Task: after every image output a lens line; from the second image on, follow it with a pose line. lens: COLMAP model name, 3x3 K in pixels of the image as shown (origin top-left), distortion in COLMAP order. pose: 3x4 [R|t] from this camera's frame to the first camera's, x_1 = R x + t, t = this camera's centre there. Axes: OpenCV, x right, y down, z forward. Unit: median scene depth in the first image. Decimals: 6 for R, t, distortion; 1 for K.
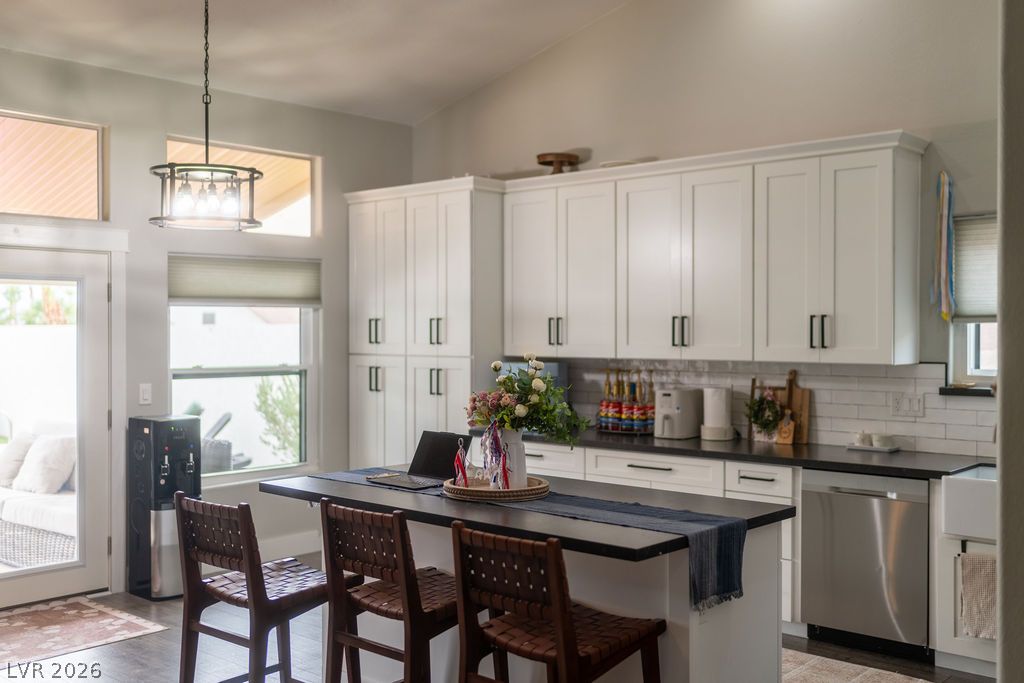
lens RADIAL K [[1035.2, 0, 519.4], [0, 1035.2, 332.3], [0, 0, 1]] dist [0.012508, 0.009451]
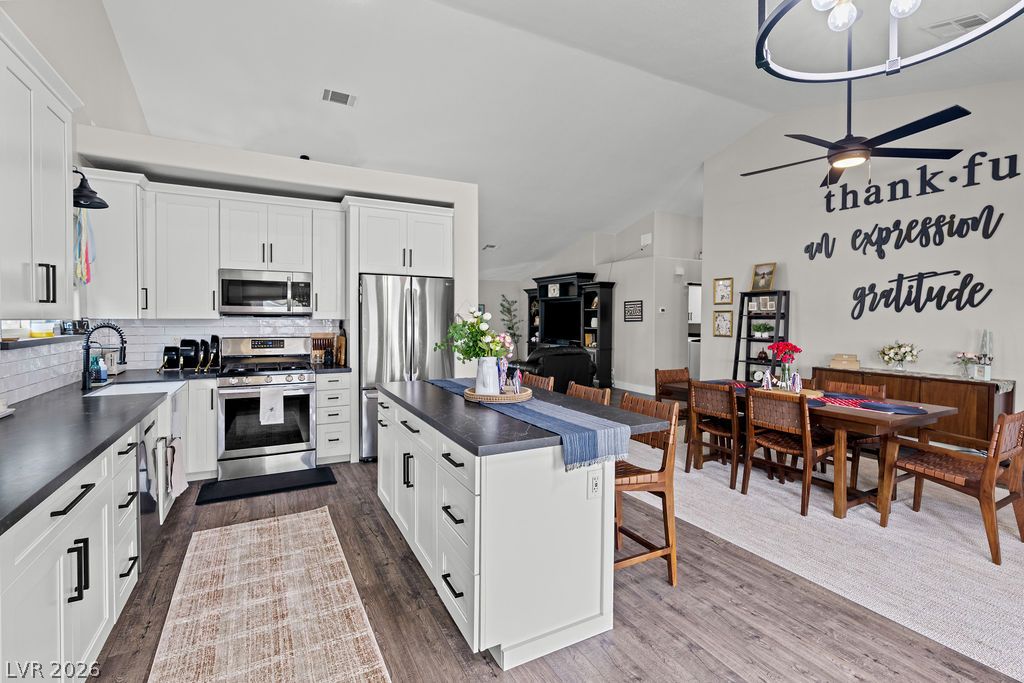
lens RADIAL K [[476.0, 0, 516.4], [0, 476.0, 318.2], [0, 0, 1]] dist [-0.000974, 0.000387]
pose [[-0.940066, -0.000769, 0.340993, -0.207165], [-0.000803, 1.000000, 0.000042, 0.027248], [-0.340993, -0.000234, -0.940066, 1.170697]]
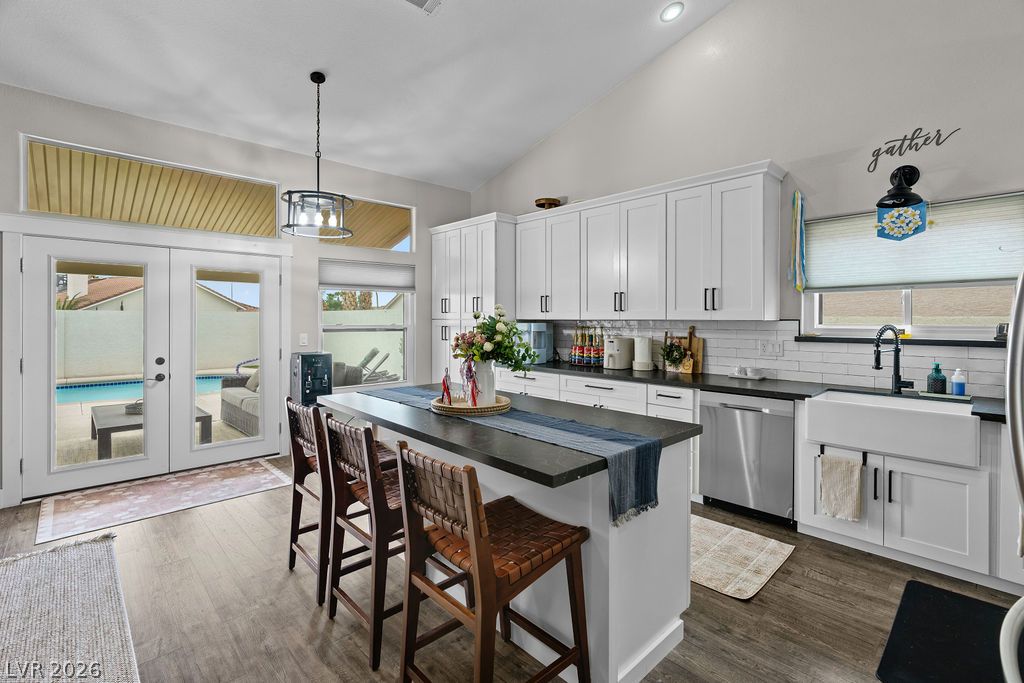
lens RADIAL K [[476.0, 0, 516.4], [0, 476.0, 318.2], [0, 0, 1]] dist [-0.000974, 0.000387]
pose [[0.996772, 0.002218, -0.080250, 0.058863], [-0.002403, 0.999995, -0.002221, 0.027560], [0.080245, 0.002406, 0.996772, 0.269800]]
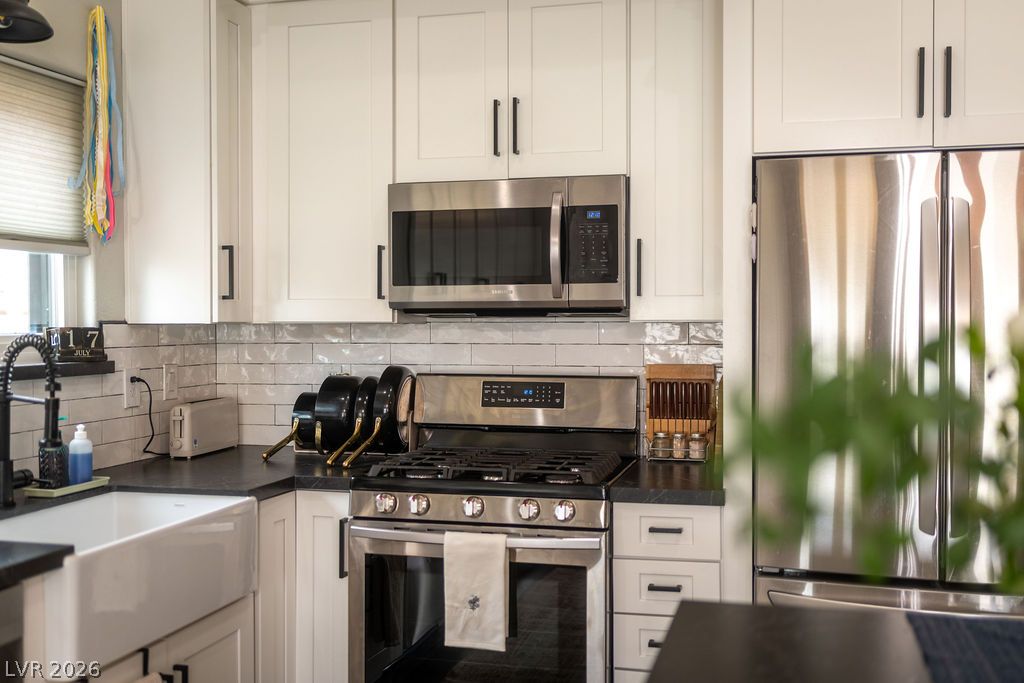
lens RADIAL K [[1035.2, 0, 519.4], [0, 1035.2, 332.3], [0, 0, 1]] dist [0.012508, 0.009451]
pose [[-0.460806, -0.005885, 0.887481, -0.073898], [0.005118, 0.999944, 0.009288, 0.028976], [-0.887486, 0.008822, -0.460750, 0.838112]]
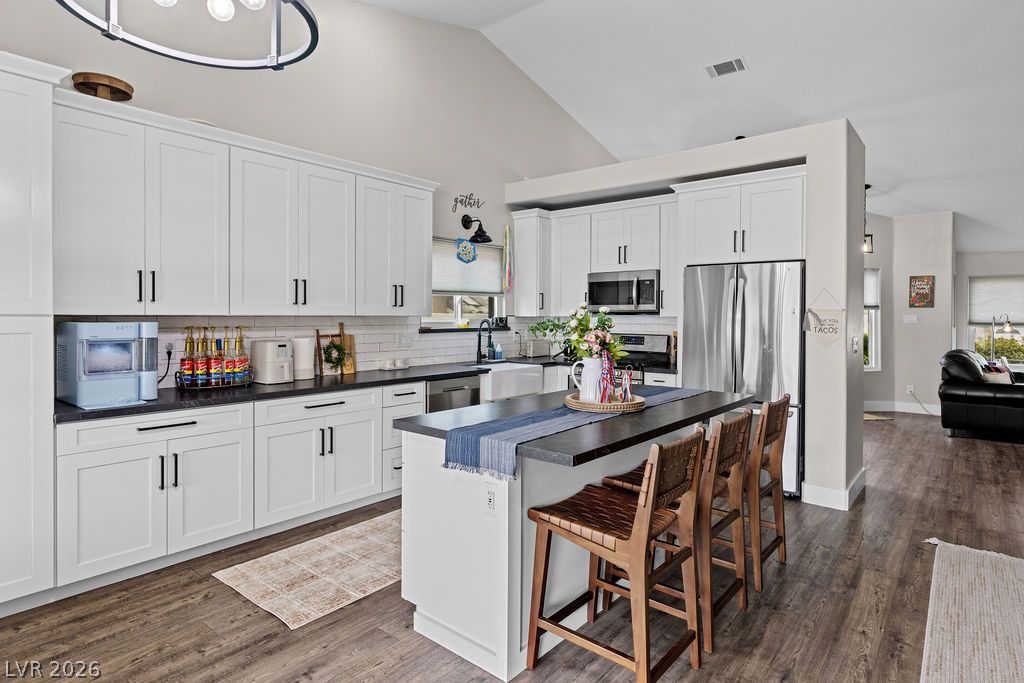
lens RADIAL K [[552.1, 0, 513.8], [0, 552.1, 326.2], [0, 0, 1]] dist [-0.001644, 0.000895]
pose [[-0.039826, -0.016881, 0.999064, -0.517605], [-0.000454, 0.999857, 0.016876, 0.029233], [-0.999207, 0.000218, -0.039828, 0.808172]]
